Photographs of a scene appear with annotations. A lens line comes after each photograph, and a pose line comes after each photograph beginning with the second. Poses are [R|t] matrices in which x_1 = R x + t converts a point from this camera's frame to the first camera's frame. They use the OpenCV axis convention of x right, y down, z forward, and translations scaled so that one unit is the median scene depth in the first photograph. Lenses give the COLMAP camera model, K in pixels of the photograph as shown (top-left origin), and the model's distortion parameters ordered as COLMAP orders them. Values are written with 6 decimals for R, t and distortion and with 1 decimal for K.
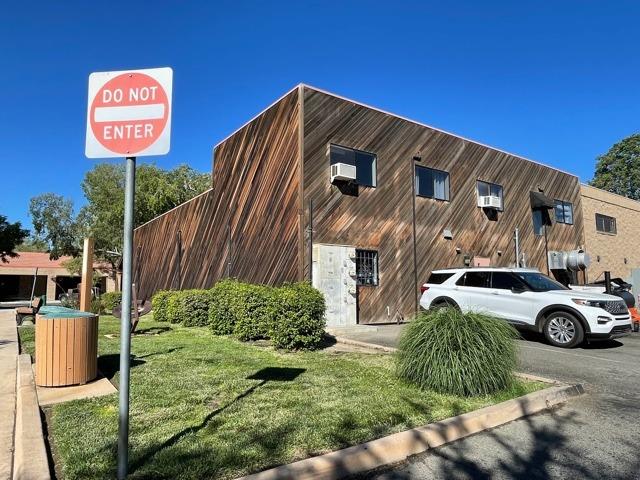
lens RADIAL K [[421.7, 0, 325.6], [0, 421.7, 236.7], [0, 0, 1]] dist [-0.004187, -0.005144]
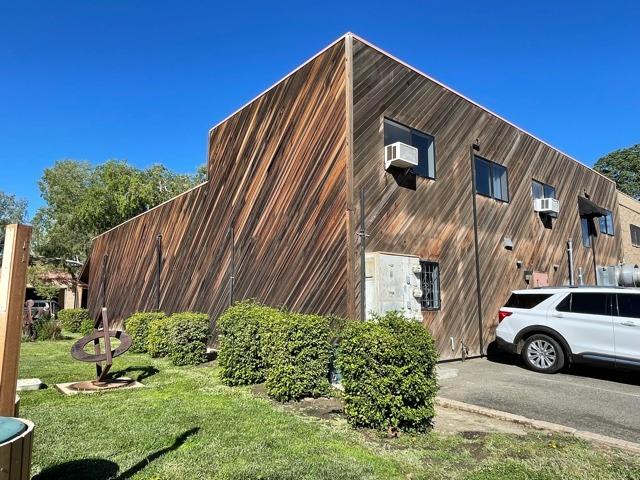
lens RADIAL K [[421.7, 0, 323.9], [0, 421.7, 236.5], [0, 0, 1]] dist [-0.004187, -0.005144]
pose [[0.997532, 0.015826, 0.068400, -0.126793], [-0.013867, 0.999482, -0.029027, 0.010545], [-0.068824, 0.028007, 0.997236, 0.247922]]
